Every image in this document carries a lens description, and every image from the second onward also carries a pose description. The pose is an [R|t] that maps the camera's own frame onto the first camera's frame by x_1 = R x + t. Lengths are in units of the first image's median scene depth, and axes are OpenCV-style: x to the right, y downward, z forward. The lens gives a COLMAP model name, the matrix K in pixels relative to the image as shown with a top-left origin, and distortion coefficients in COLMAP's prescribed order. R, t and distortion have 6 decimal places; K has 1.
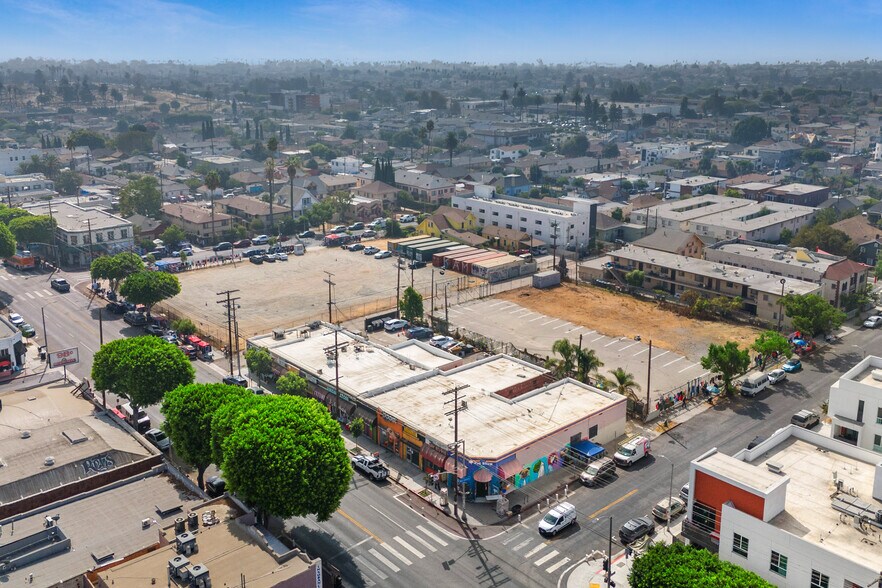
lens RADIAL K [[789.2, 0, 437.7], [0, 789.2, 227.9], [0, 0, 1]] dist [0.054334, -0.005289]
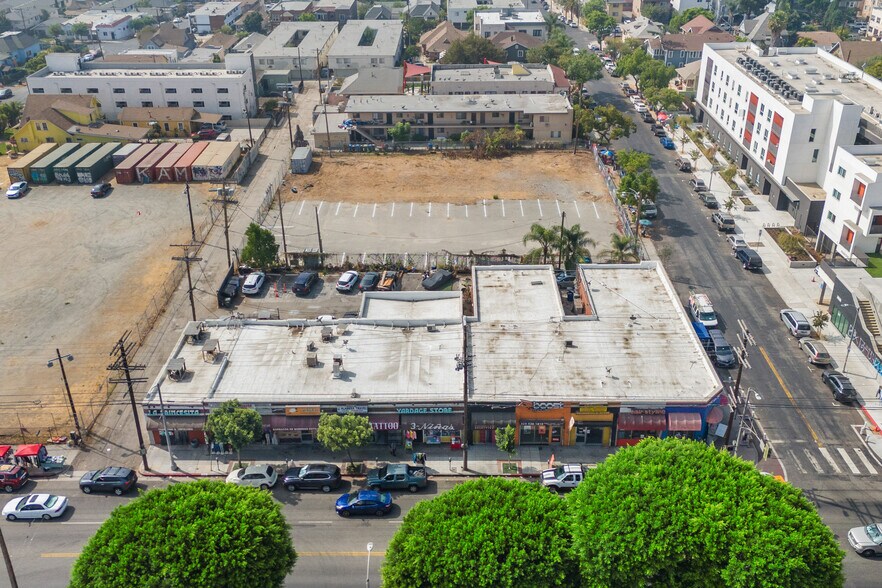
lens RADIAL K [[789.2, 0, 437.7], [0, 789.2, 227.9], [0, 0, 1]] dist [0.054334, -0.005289]
pose [[0.671544, -0.325332, 0.665723, -0.371571], [0.165396, 0.941602, 0.293309, -0.094274], [-0.722269, -0.086862, 0.686136, 0.393396]]
